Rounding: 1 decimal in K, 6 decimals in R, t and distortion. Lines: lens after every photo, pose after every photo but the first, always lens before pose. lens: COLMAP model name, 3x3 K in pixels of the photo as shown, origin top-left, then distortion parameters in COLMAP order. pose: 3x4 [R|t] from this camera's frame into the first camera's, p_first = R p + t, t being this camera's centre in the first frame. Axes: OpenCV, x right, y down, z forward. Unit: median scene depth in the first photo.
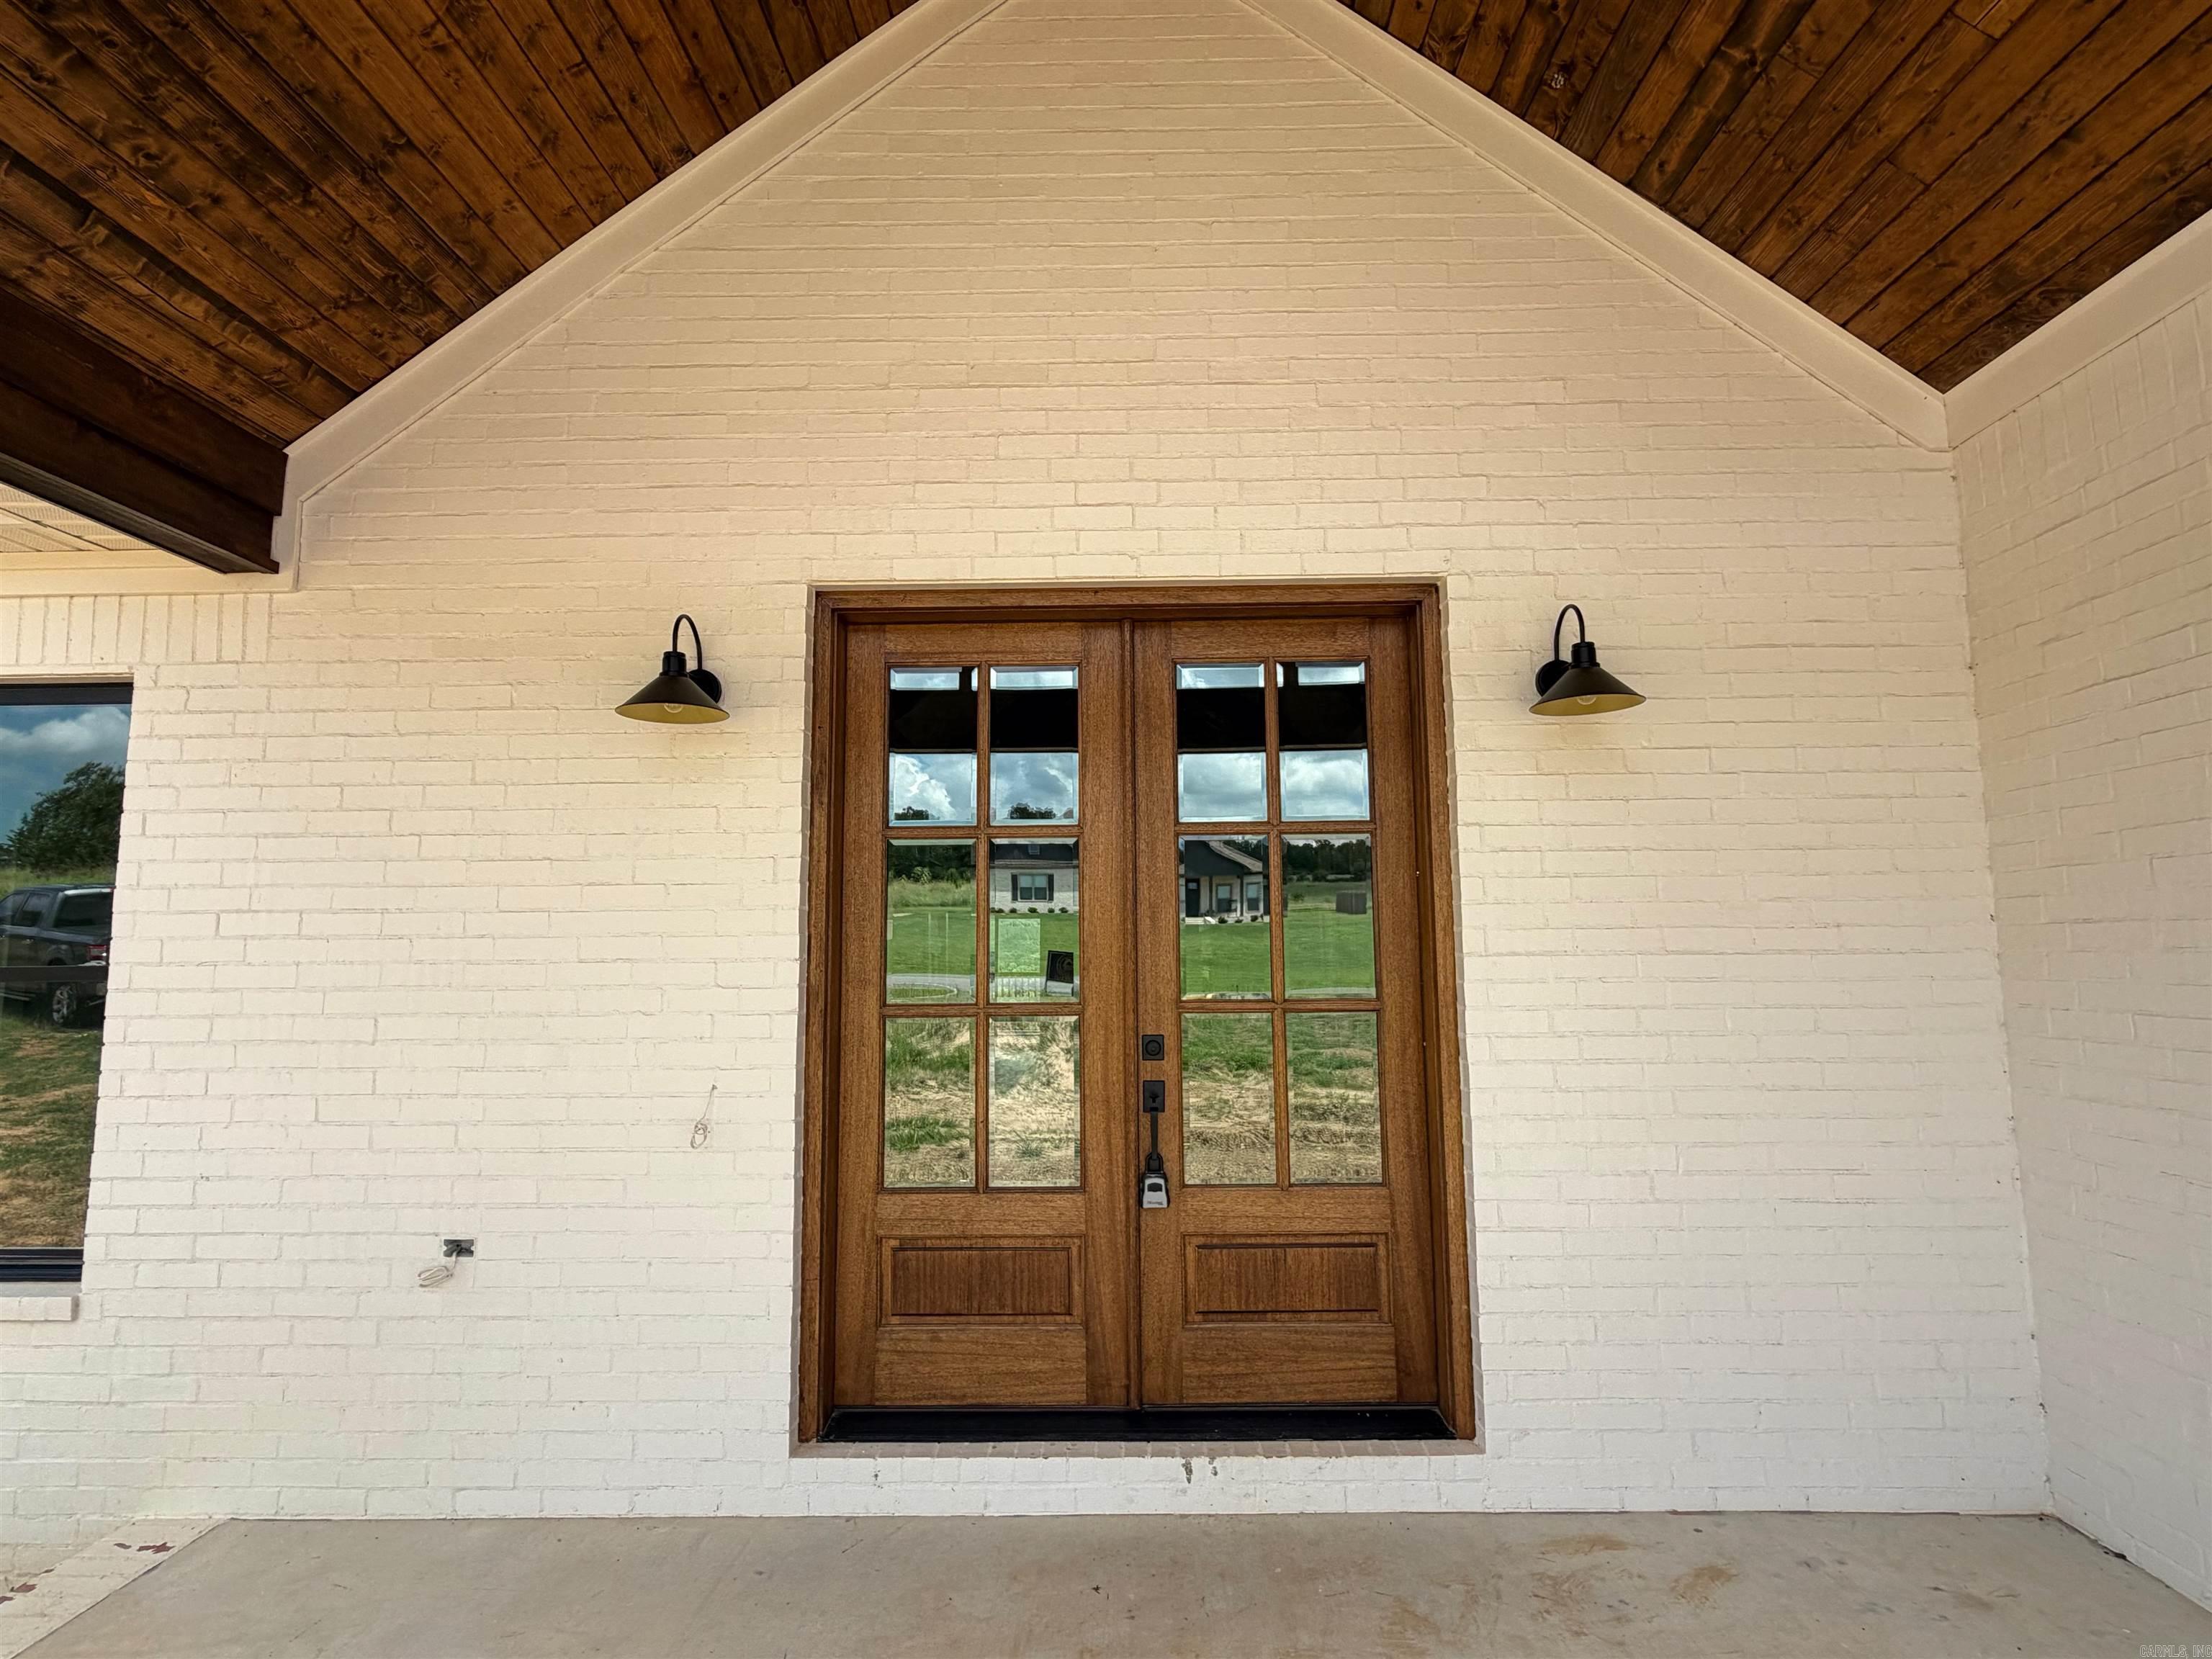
lens RADIAL K [[1118.2, 0, 1106.8], [0, 1118.2, 830.1], [0, 0, 1]] dist [-0.003107, -0.000100]
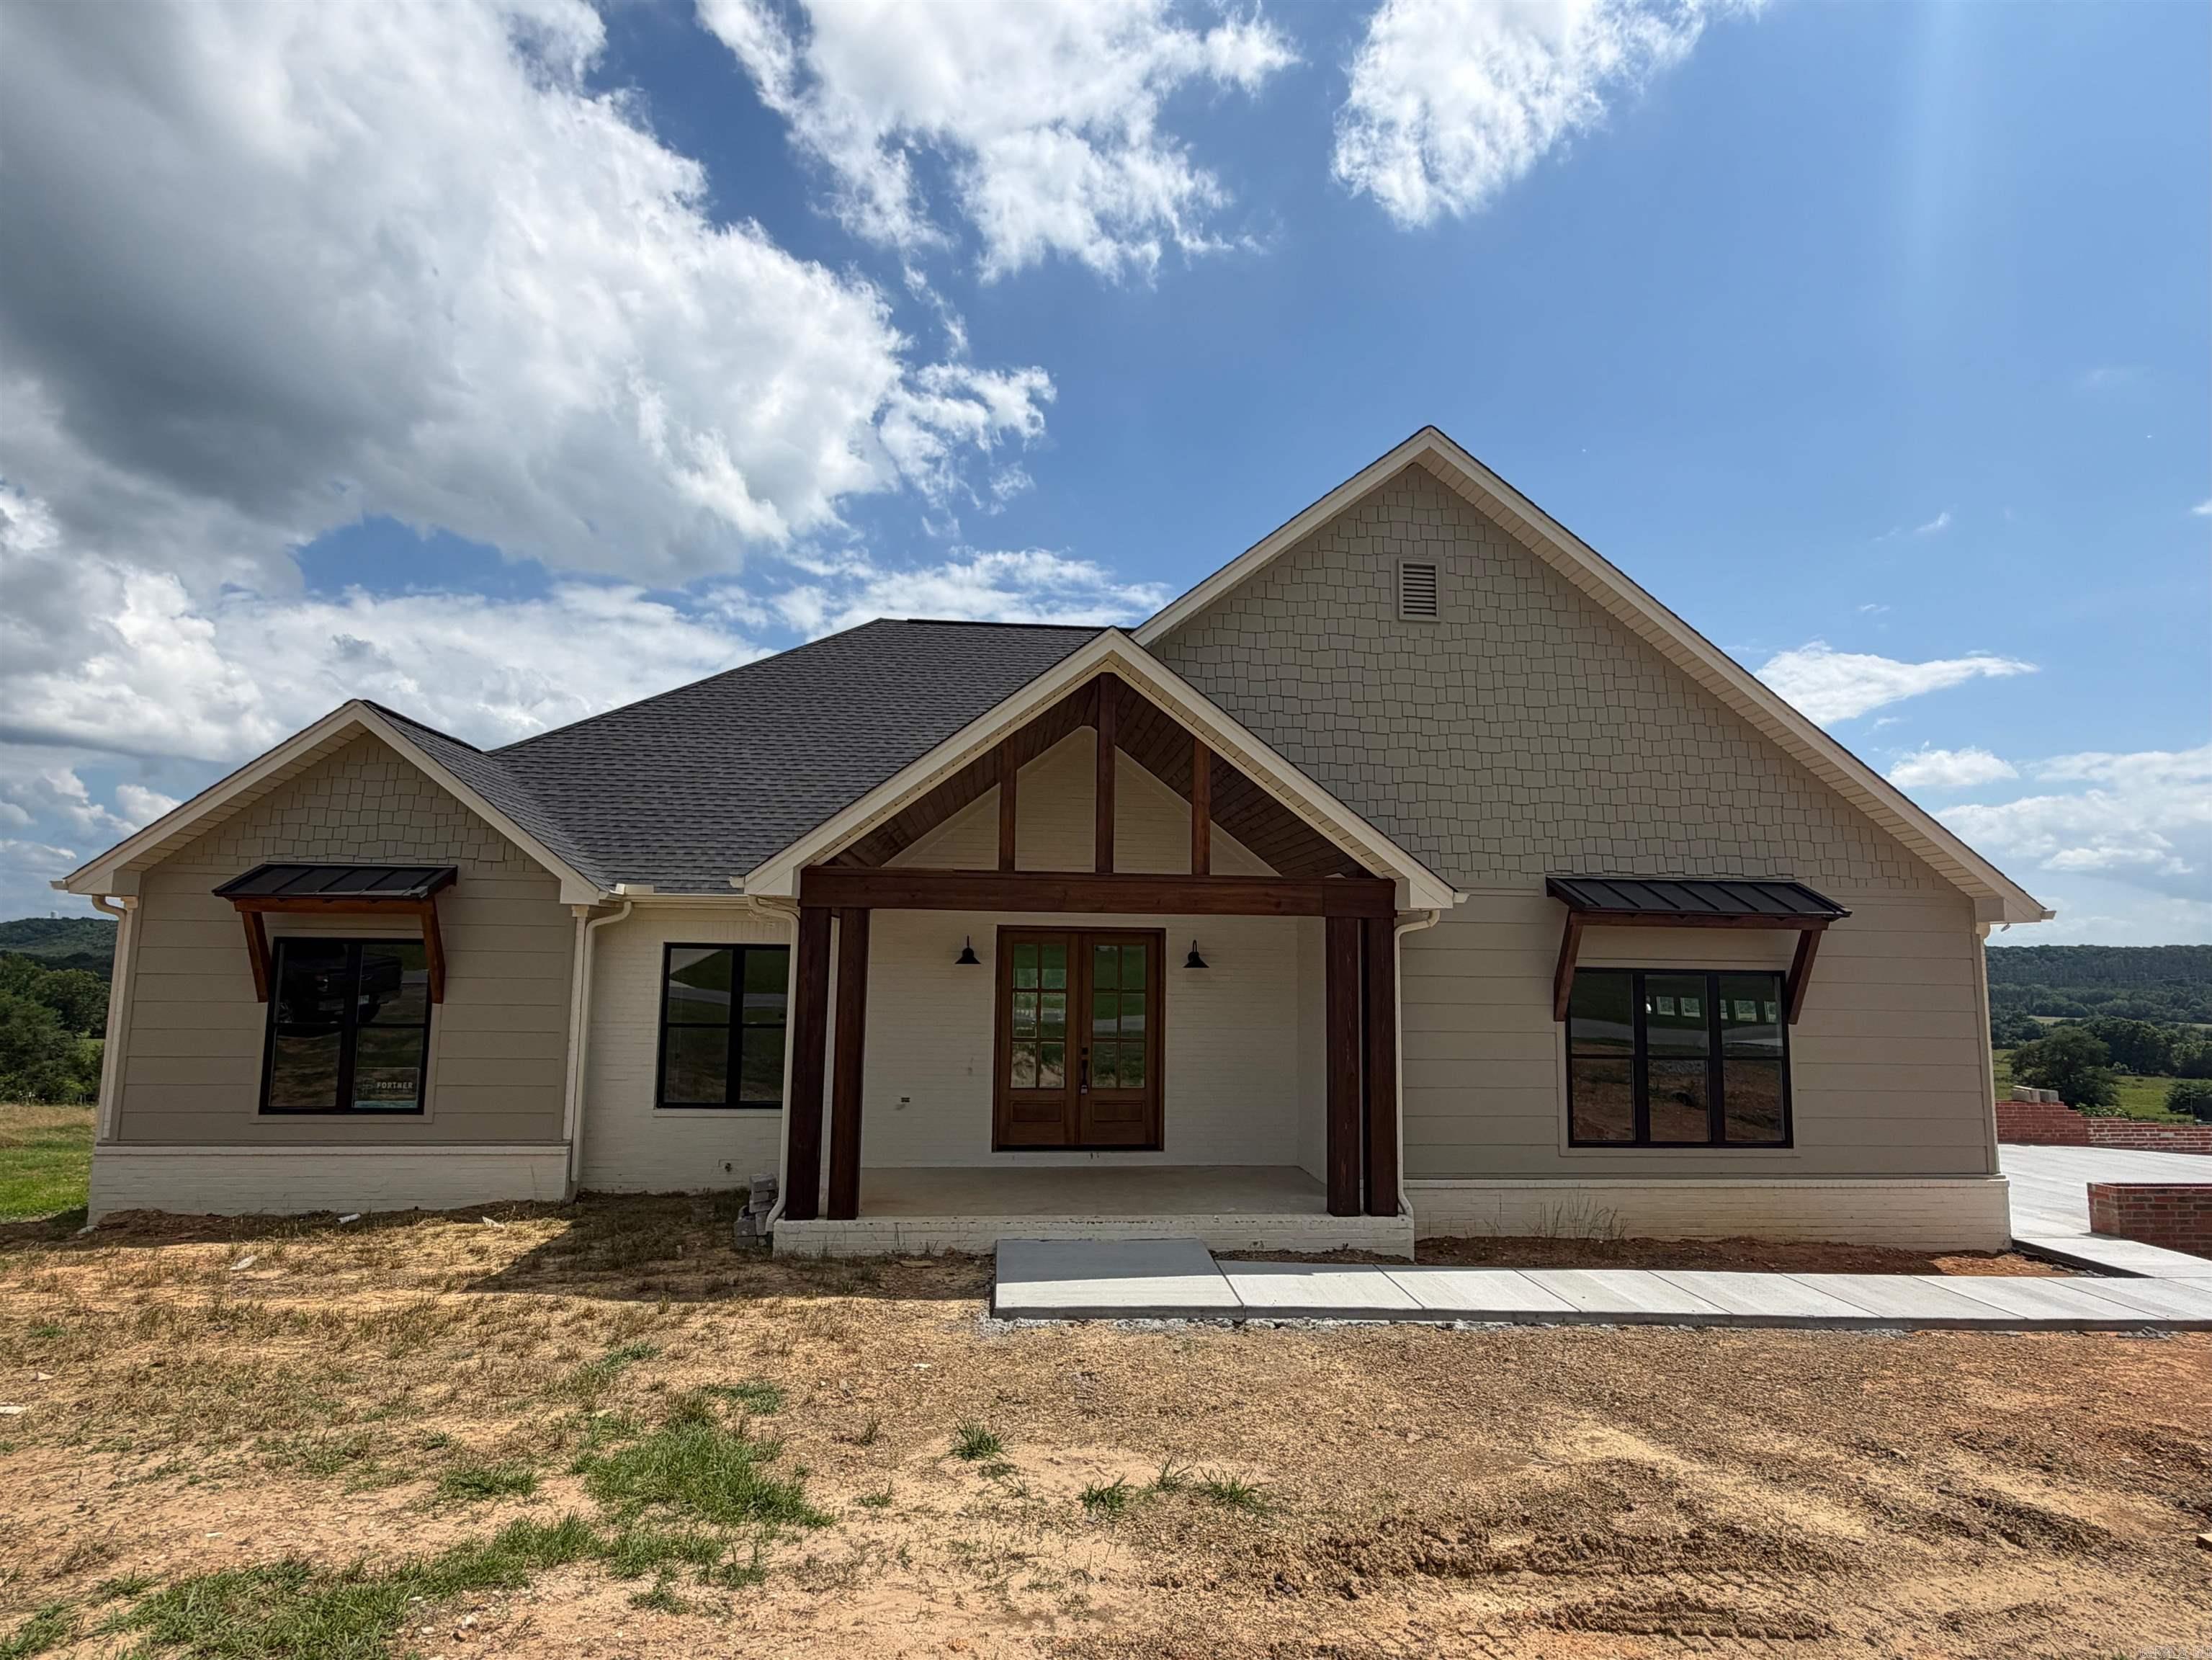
lens RADIAL K [[1118.4, 0, 1107.6], [0, 1118.4, 834.6], [0, 0, 1]] dist [-0.003107, -0.000100]
pose [[0.994766, 0.034749, 0.096093, -0.275624], [-0.034131, 0.999385, -0.008065, -0.515179], [-0.096314, 0.004743, 0.995340, -2.806558]]
